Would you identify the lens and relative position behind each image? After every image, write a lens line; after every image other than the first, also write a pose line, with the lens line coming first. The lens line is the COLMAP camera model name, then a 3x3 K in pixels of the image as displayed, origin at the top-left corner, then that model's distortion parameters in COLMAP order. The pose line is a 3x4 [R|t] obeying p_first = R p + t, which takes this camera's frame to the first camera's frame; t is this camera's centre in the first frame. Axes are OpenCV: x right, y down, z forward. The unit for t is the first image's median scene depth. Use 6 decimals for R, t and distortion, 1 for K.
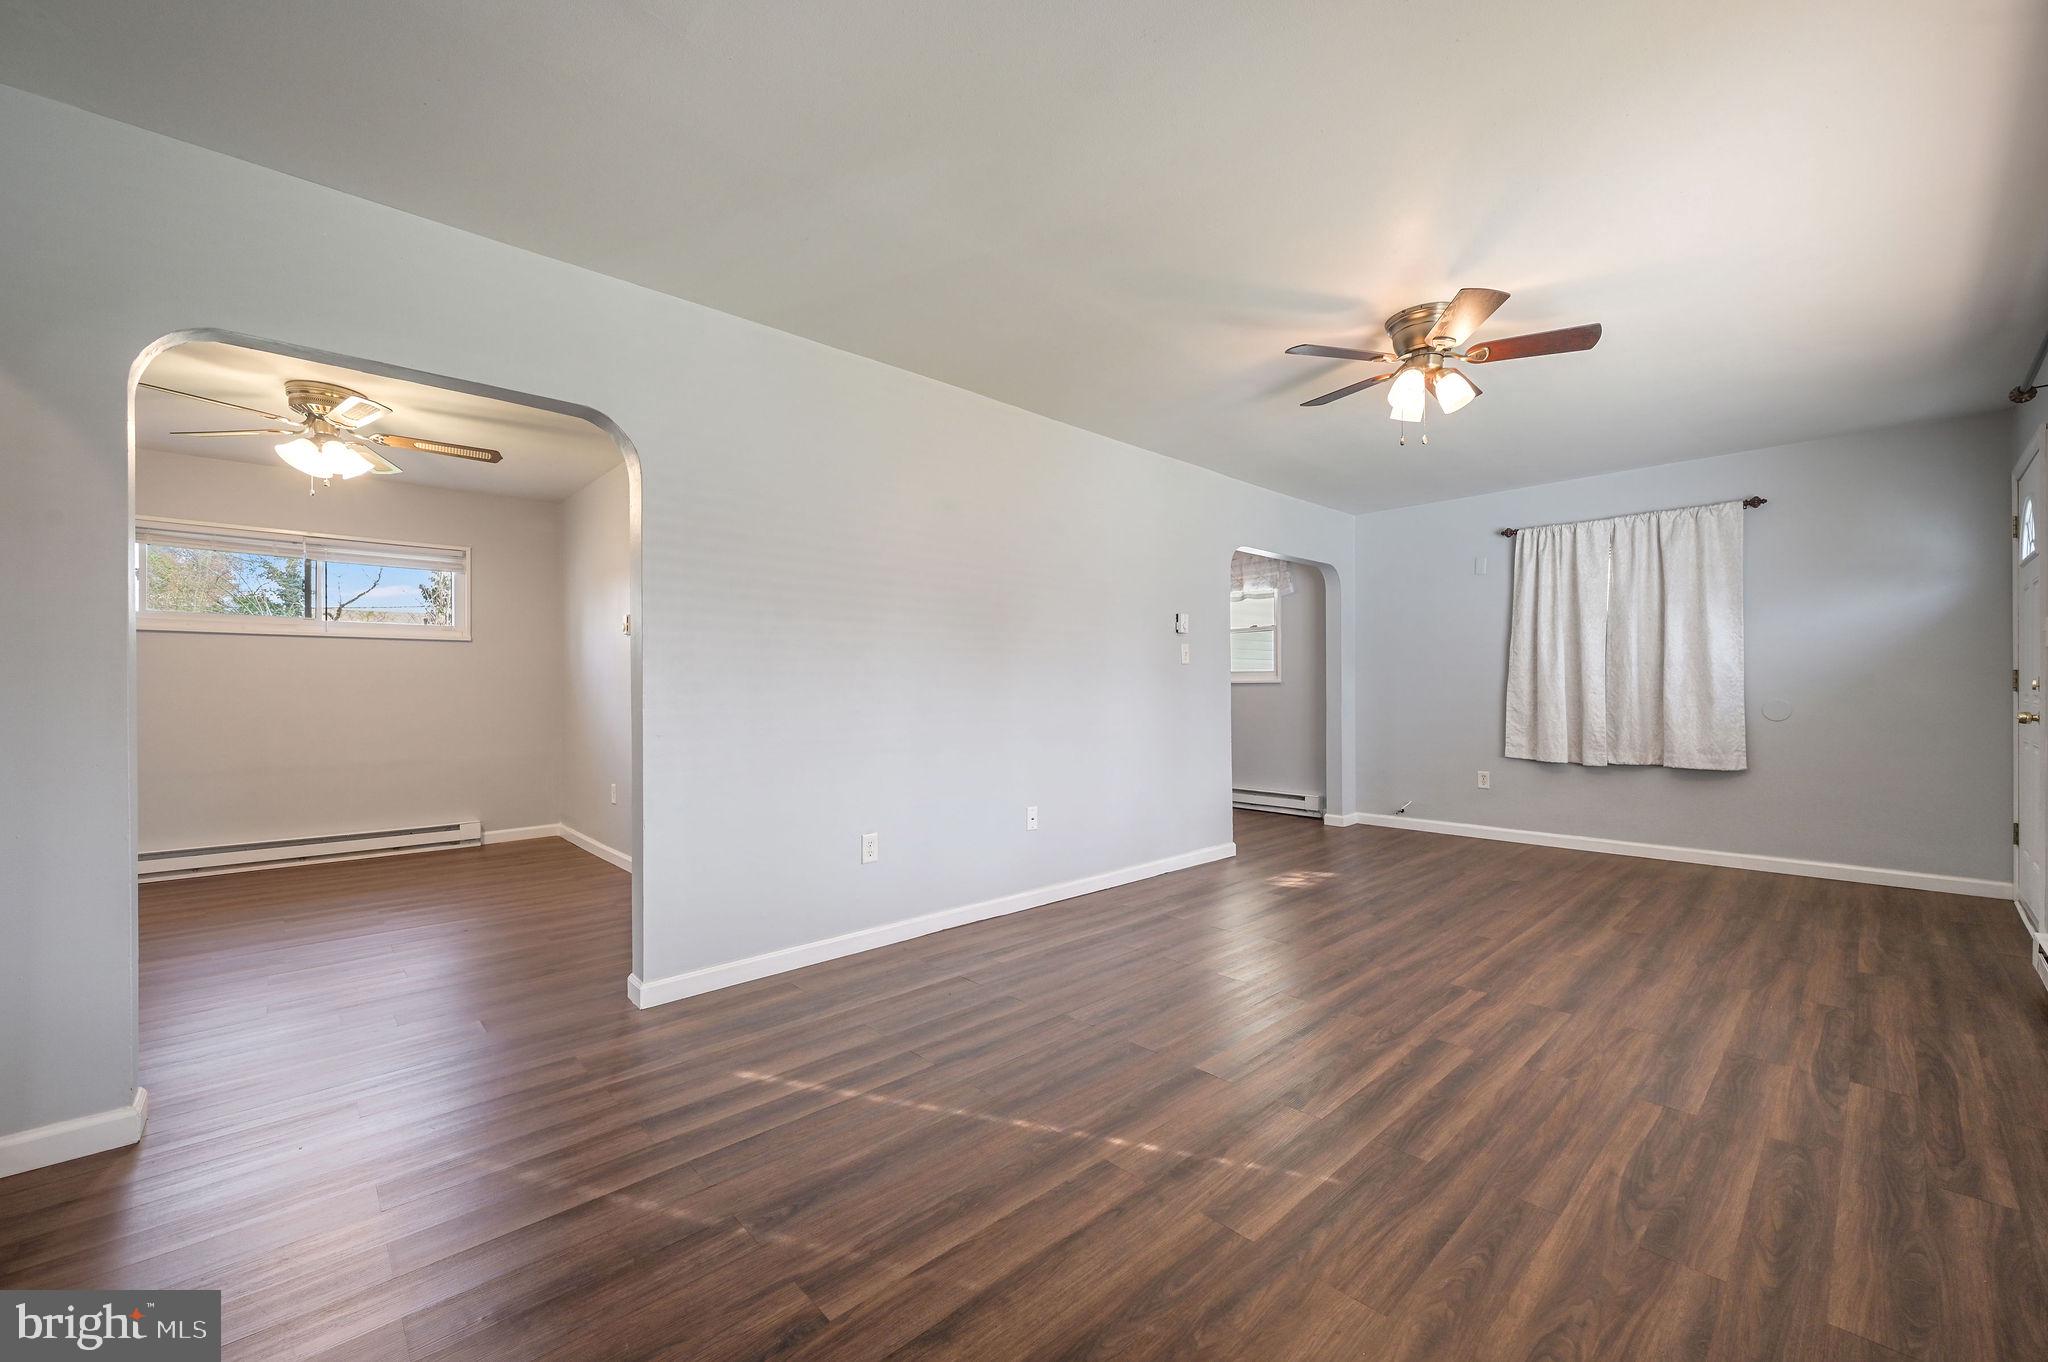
lens RADIAL K [[809.5, 0, 1027.9], [0, 809.5, 685.6], [0, 0, 1]] dist [-0.003482, -0.000233]
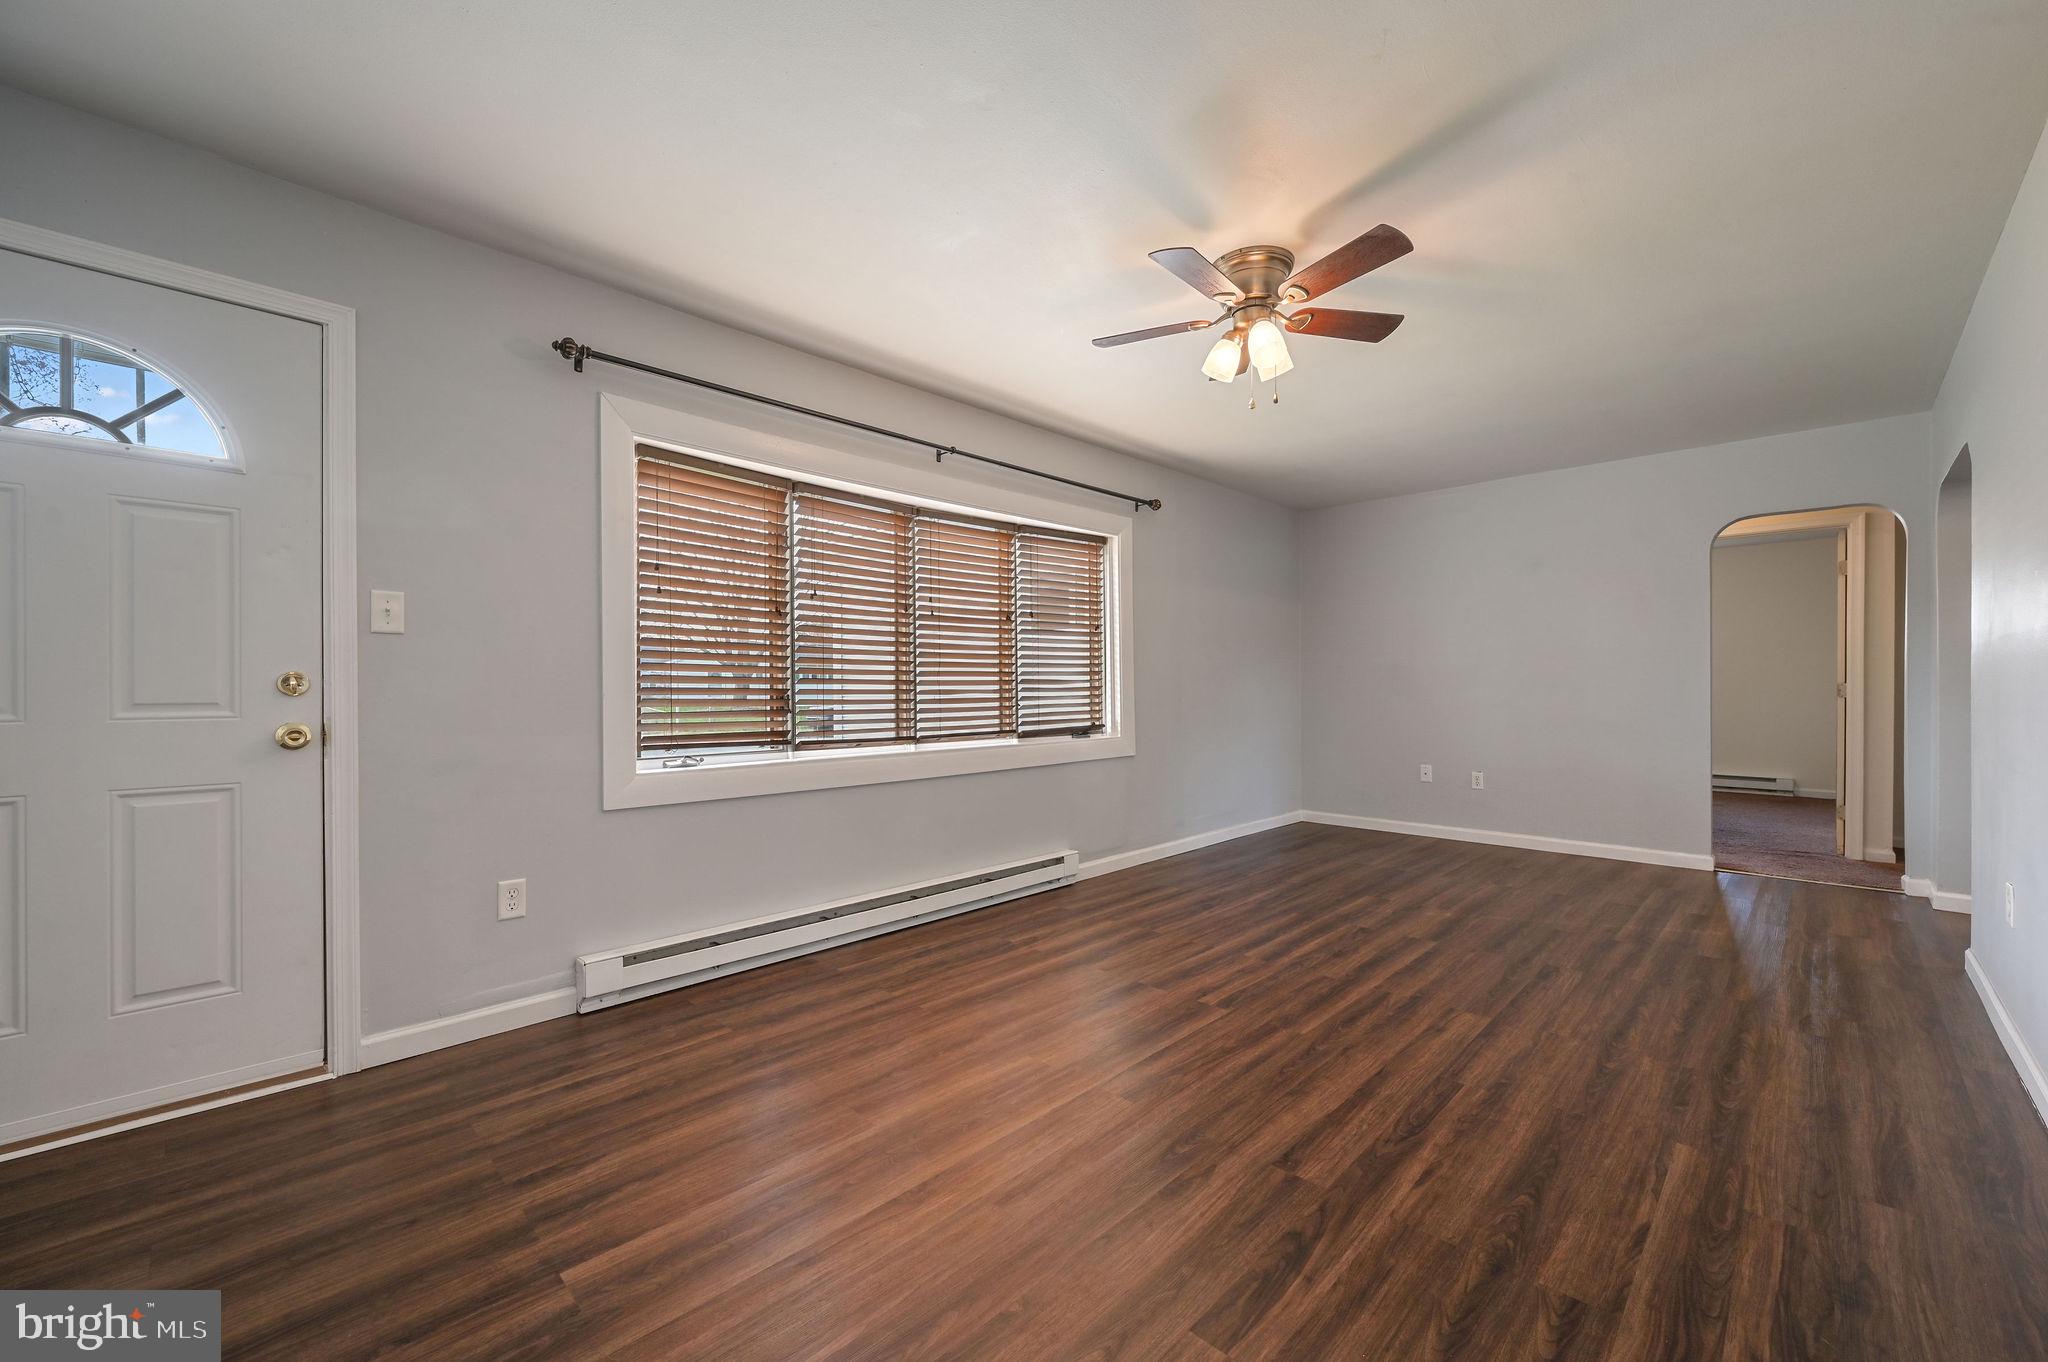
lens RADIAL K [[809.5, 0, 1036.0], [0, 809.5, 694.2], [0, 0, 1]] dist [-0.003482, -0.000233]
pose [[-0.998944, 0.007393, -0.045343, 0.884820], [0.007204, 0.999965, 0.004328, 0.009531], [0.045373, 0.003997, -0.998962, 2.157259]]
